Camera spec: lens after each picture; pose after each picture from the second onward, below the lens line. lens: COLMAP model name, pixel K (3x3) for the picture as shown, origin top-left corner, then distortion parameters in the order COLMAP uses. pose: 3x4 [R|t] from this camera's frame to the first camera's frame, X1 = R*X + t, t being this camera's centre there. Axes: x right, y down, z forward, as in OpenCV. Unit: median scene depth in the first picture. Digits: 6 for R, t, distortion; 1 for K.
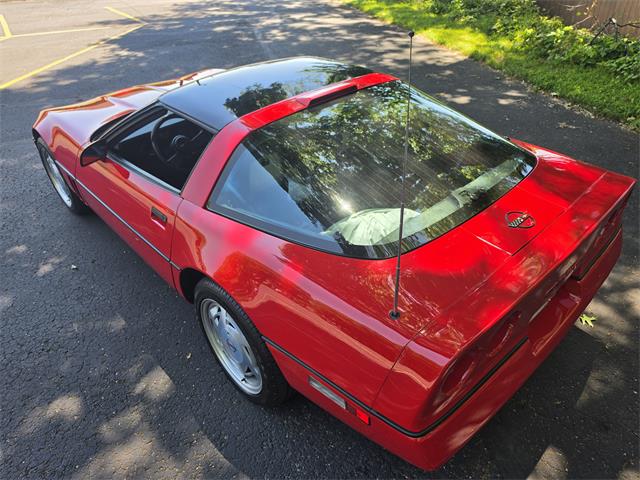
lens RADIAL K [[448.8, 0, 319.7], [0, 448.8, 243.4], [0, 0, 1]] dist [-0.007892, -0.006883]
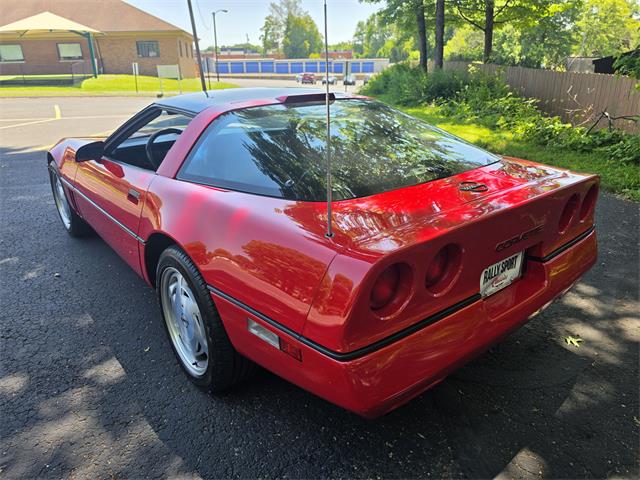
lens RADIAL K [[448.8, 0, 325.3], [0, 448.8, 244.0], [0, 0, 1]] dist [-0.007892, -0.006883]
pose [[0.997855, 0.050970, -0.041083, 0.112485], [-0.059177, 0.970655, -0.233083, 0.229815], [0.027997, 0.235014, 0.971589, 0.028919]]
